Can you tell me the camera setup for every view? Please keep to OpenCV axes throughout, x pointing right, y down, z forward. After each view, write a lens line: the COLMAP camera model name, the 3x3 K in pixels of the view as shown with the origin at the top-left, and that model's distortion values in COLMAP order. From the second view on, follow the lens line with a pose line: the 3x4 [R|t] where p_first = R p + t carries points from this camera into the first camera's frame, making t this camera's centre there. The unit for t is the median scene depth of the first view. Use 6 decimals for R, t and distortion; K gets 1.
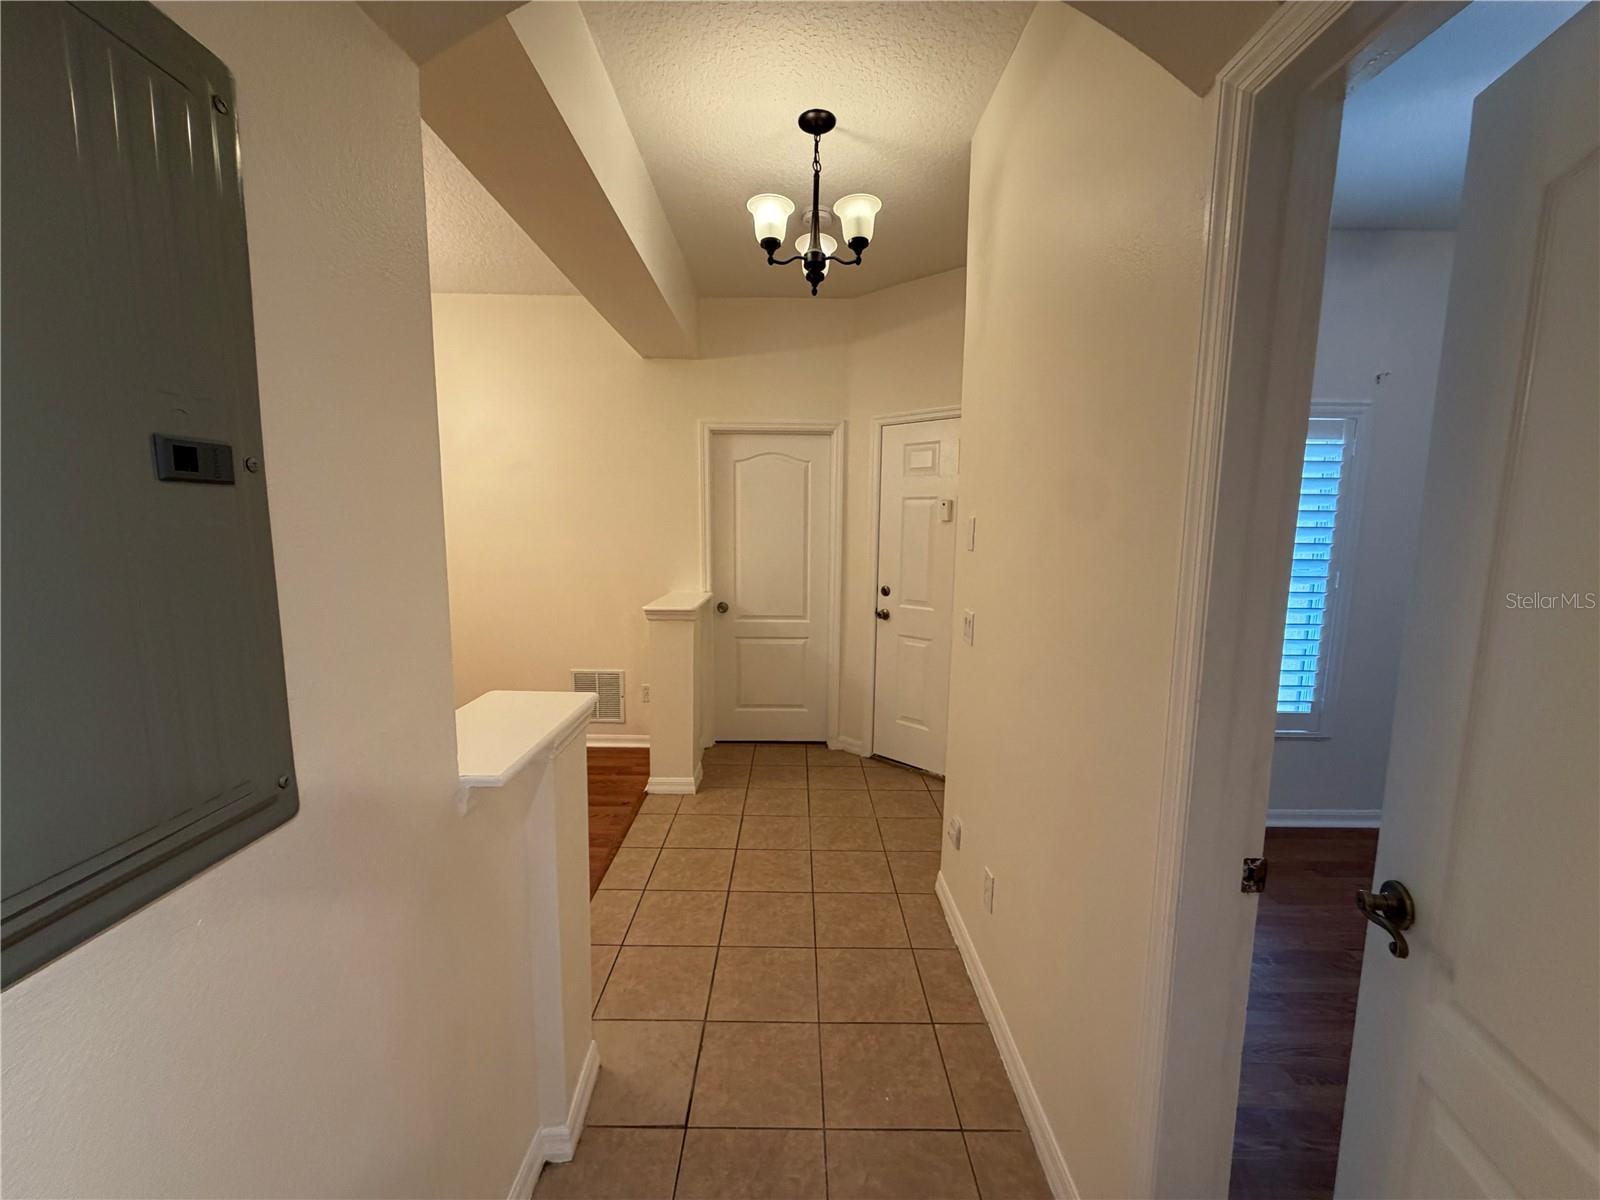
lens RADIAL K [[634.2, 0, 797.8], [0, 634.2, 599.6], [0, 0, 1]] dist [-0.000698, -0.000046]
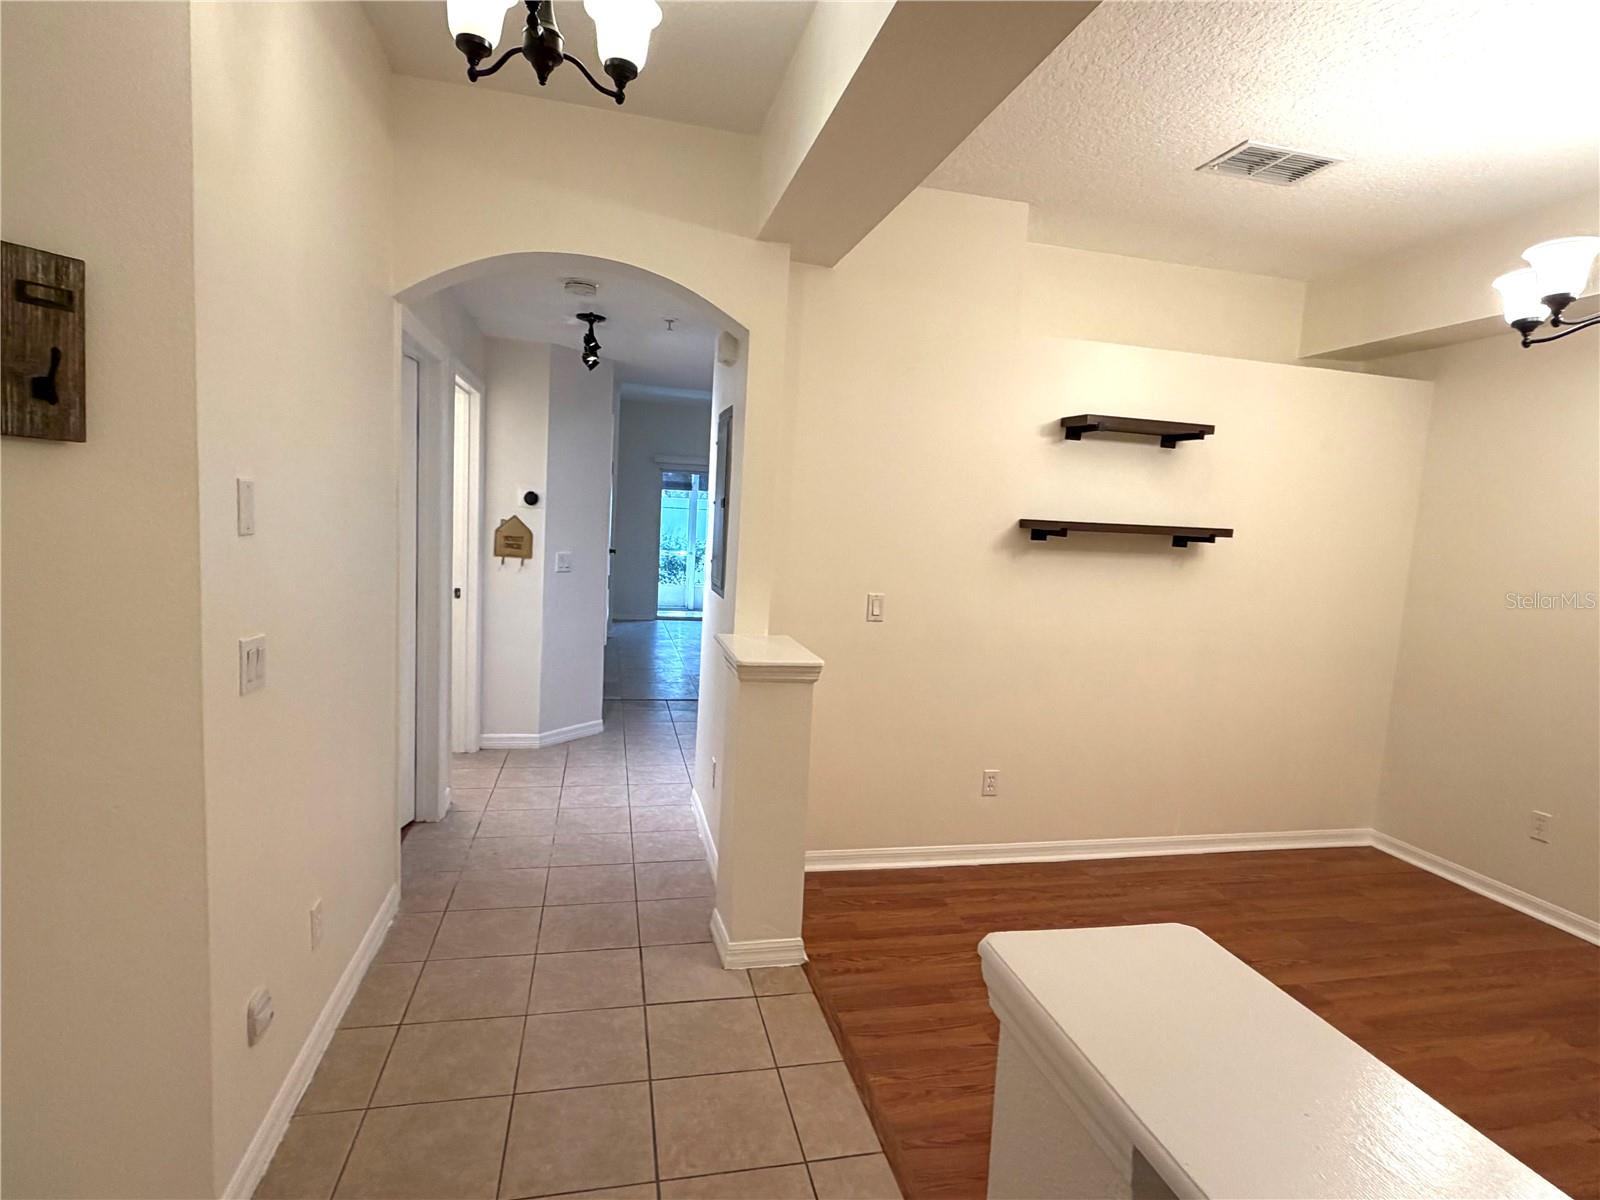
lens RADIAL K [[833.7, 0, 805.5], [0, 833.7, 601.5], [0, 0, 1]] dist [0.004753, 0.000446]
pose [[-0.971143, -0.044820, -0.234249, -0.028799], [-0.095736, 0.972839, 0.210759, -0.143698], [0.218440, 0.227103, -0.949056, 1.166661]]
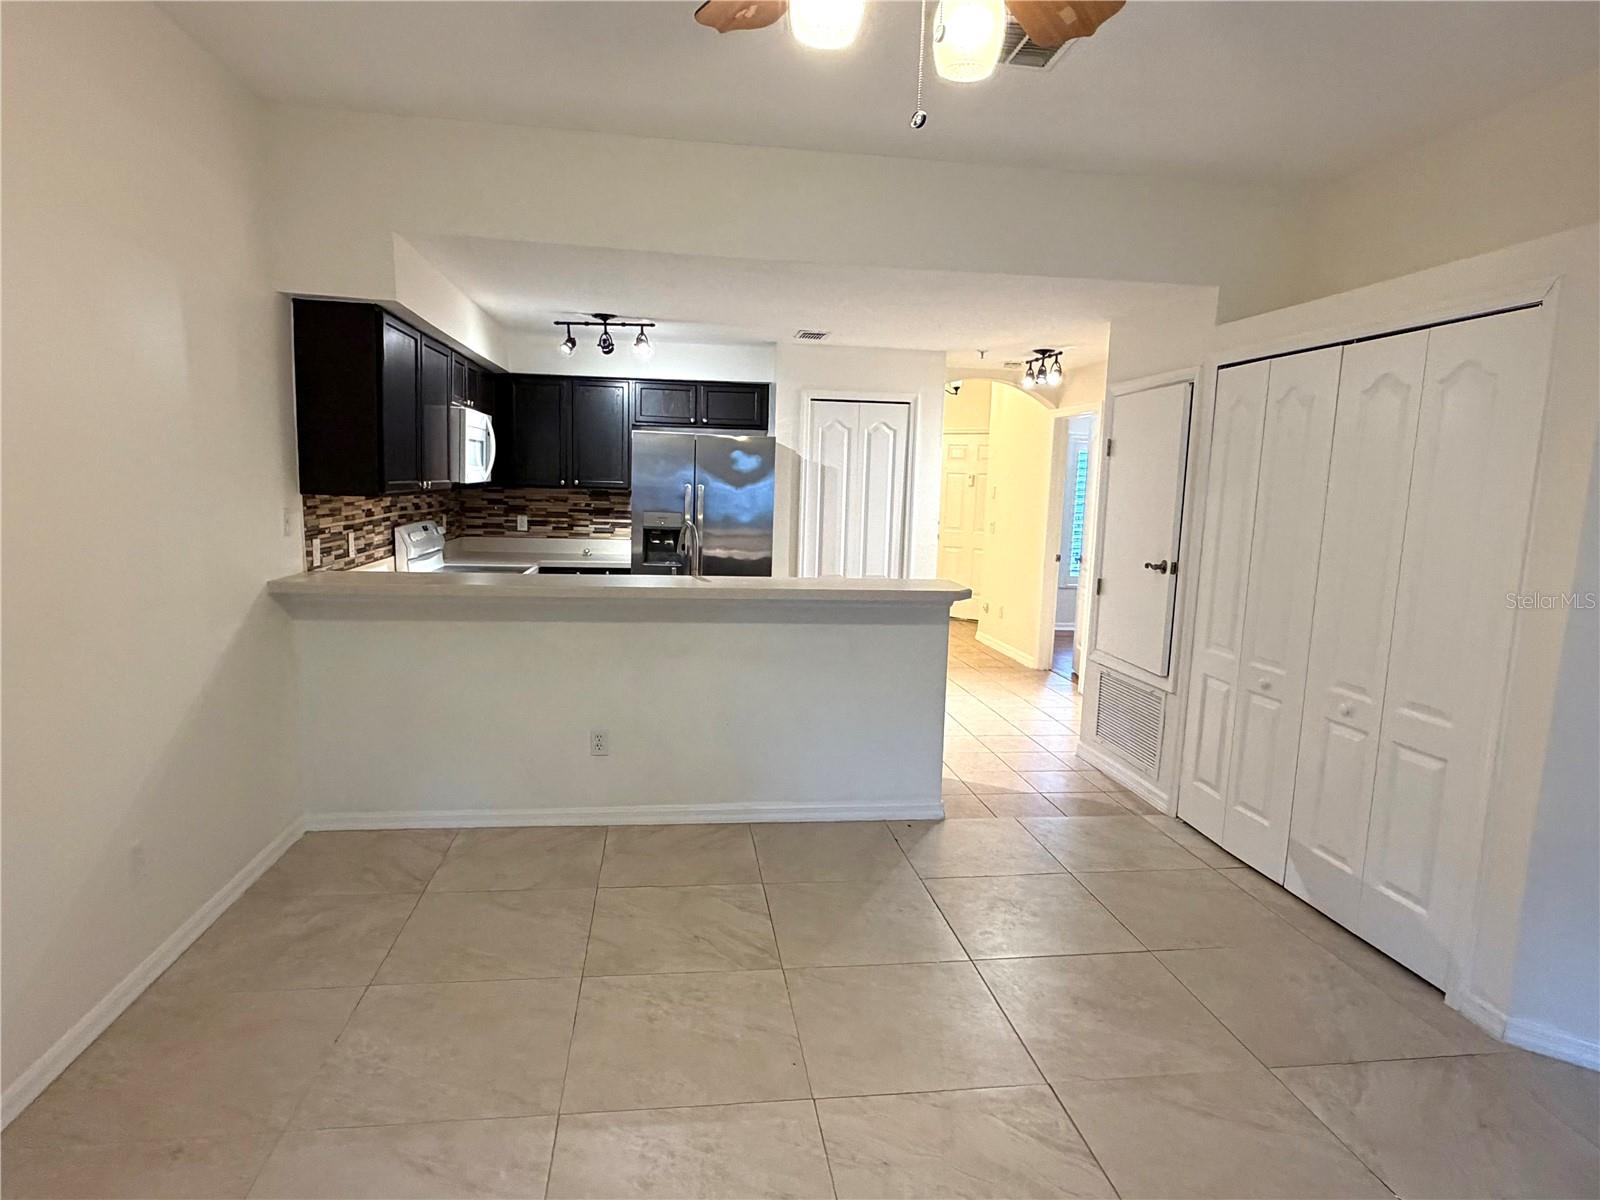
lens RADIAL K [[936.1, 0, 801.0], [0, 936.1, 601.6], [0, 0, 1]] dist [0.002295, 0.000145]
pose [[0.990353, 0.000926, 0.138567, -0.701325], [-0.002648, 0.999922, 0.012240, 0.200324], [-0.138544, -0.012488, 0.990277, -1.818487]]
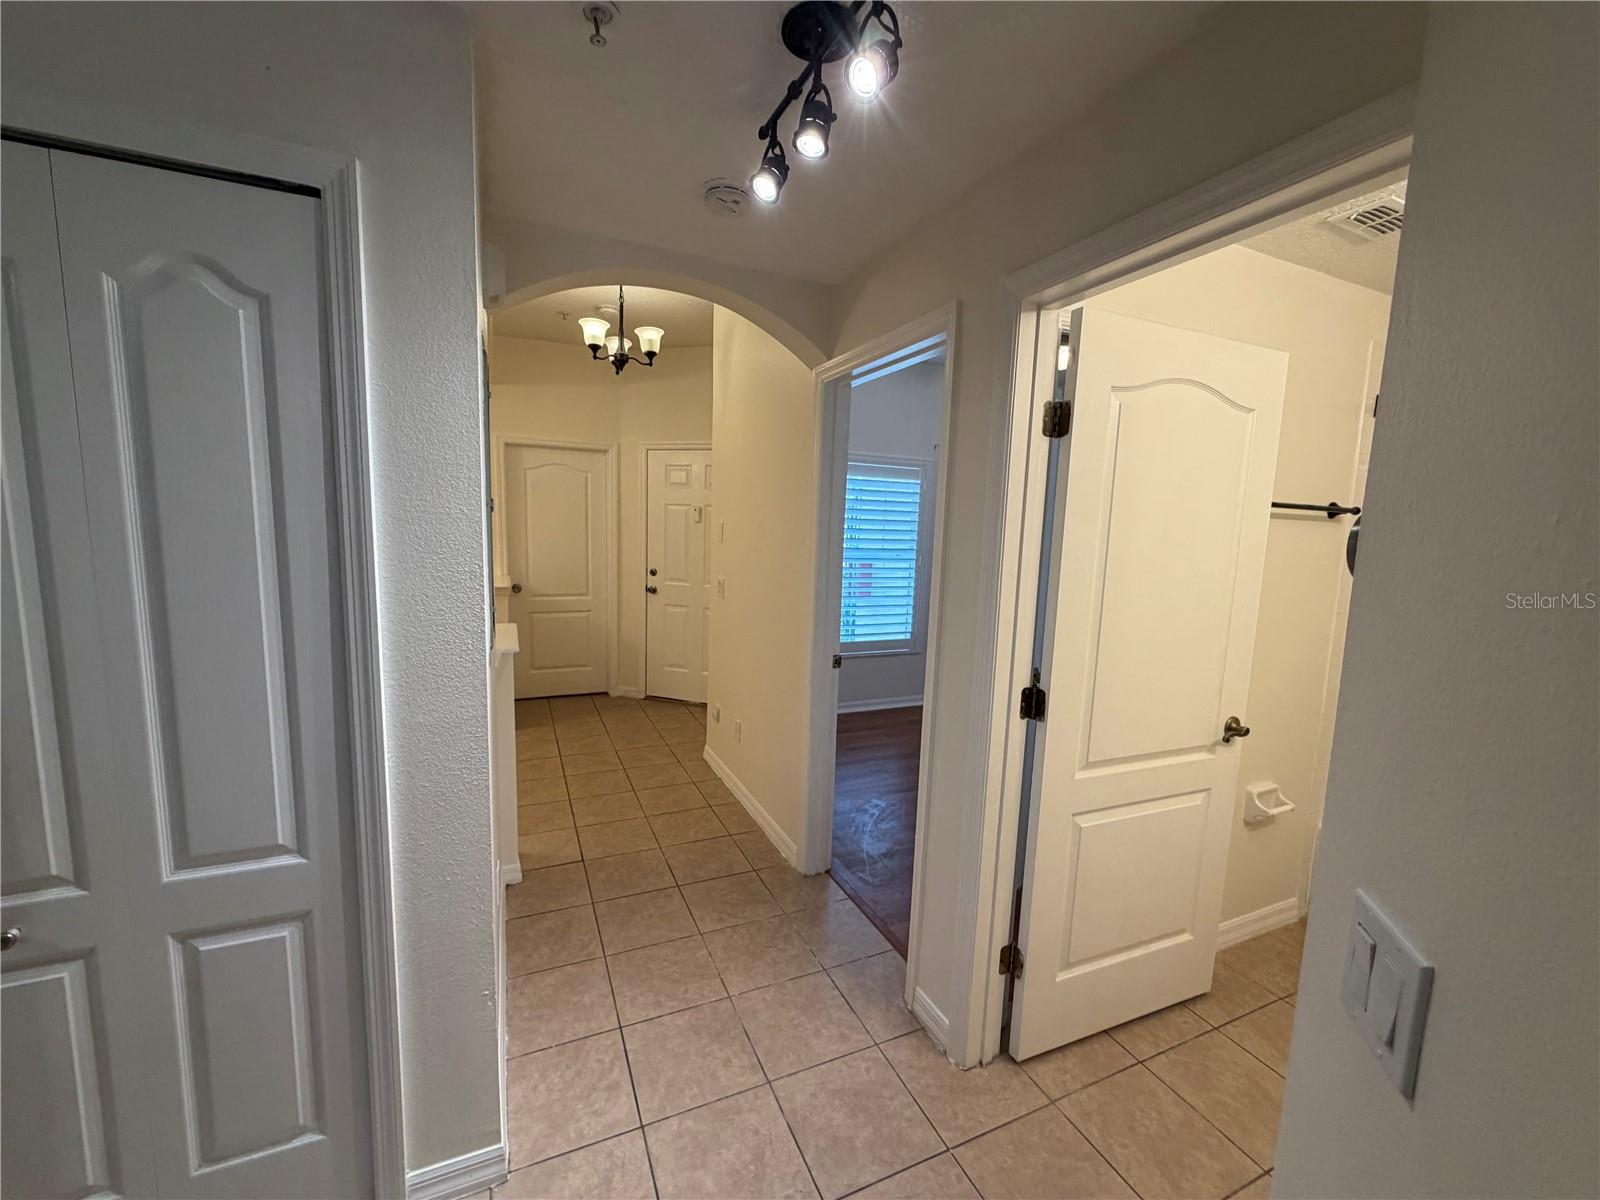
lens RADIAL K [[634.2, 0, 799.7], [0, 634.2, 600.0], [0, 0, 1]] dist [-0.000698, -0.000046]
pose [[0.911179, -0.031031, 0.410841, -0.147557], [0.027080, 0.999514, 0.015435, 0.036337], [-0.411121, -0.002939, 0.911576, -0.393578]]
